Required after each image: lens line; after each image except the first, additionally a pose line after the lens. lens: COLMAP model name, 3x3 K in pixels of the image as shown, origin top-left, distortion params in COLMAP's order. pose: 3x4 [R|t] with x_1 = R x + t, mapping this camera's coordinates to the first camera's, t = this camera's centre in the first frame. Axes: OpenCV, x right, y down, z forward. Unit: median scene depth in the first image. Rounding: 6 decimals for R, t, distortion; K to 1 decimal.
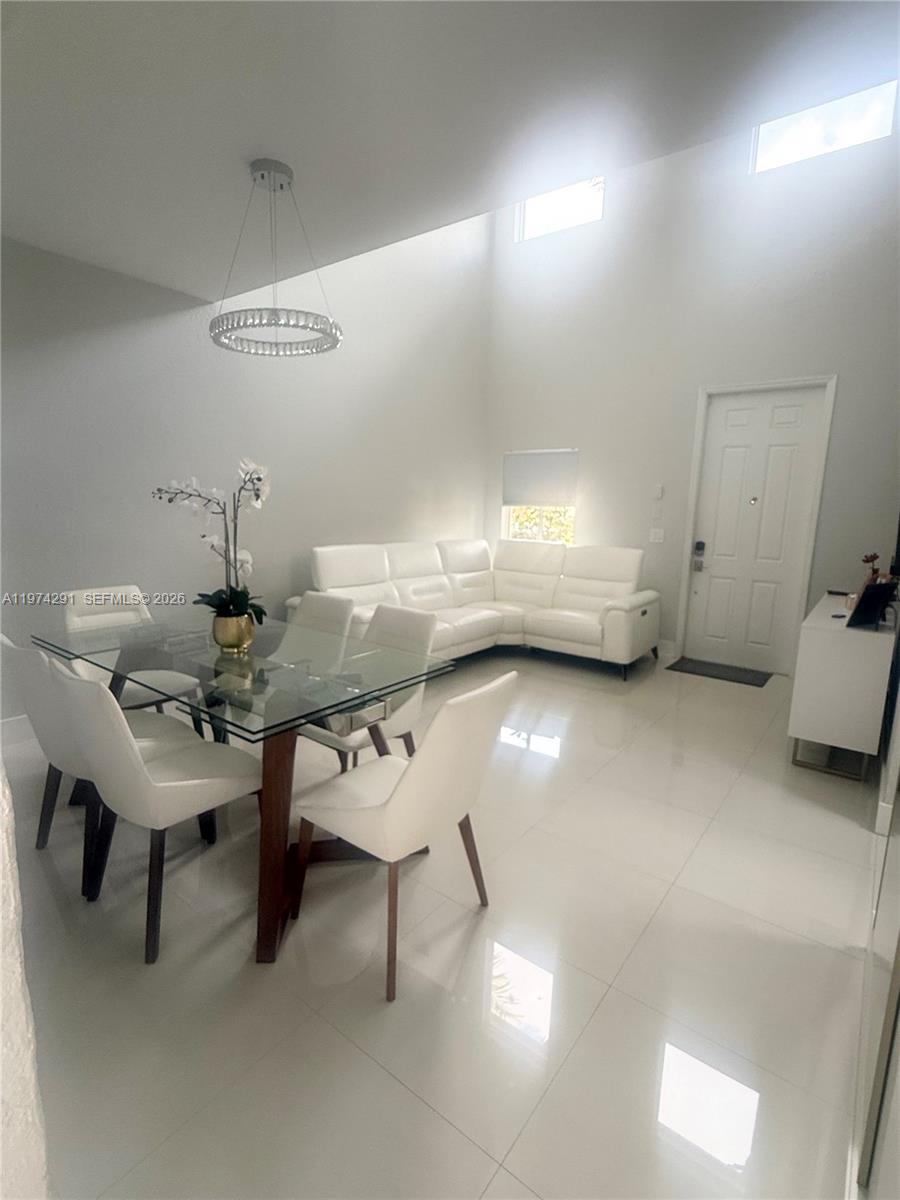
lens RADIAL K [[589.4, 0, 444.6], [0, 589.4, 601.1], [0, 0, 1]] dist [0.001169, -0.000007]
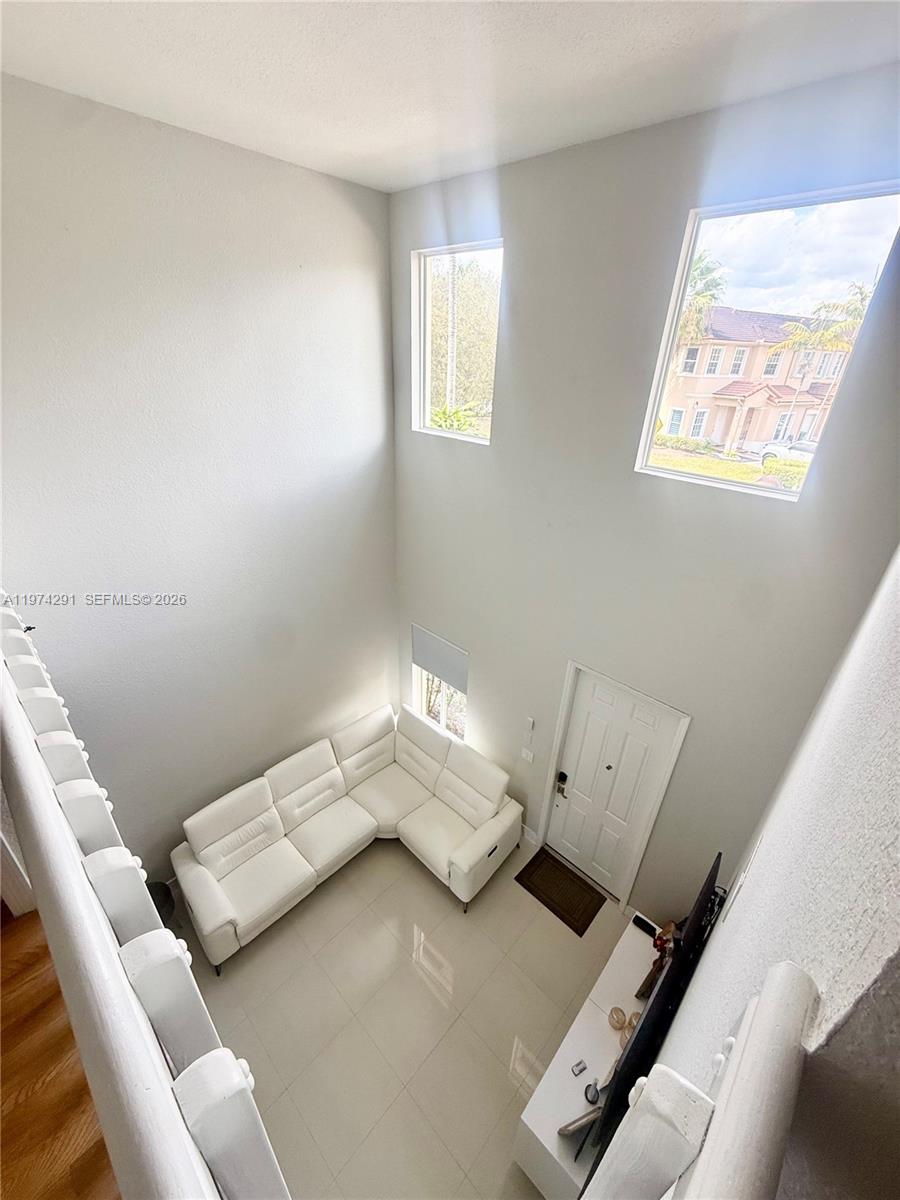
lens RADIAL K [[480.6, 0, 455.4], [0, 480.6, 593.5], [0, 0, 1]] dist [-0.004119, 0.001849]
pose [[0.995188, 0.056201, -0.080264, 0.298522], [-0.029281, 0.952301, 0.303752, -0.688859], [0.093506, -0.299940, 0.949364, 0.260098]]
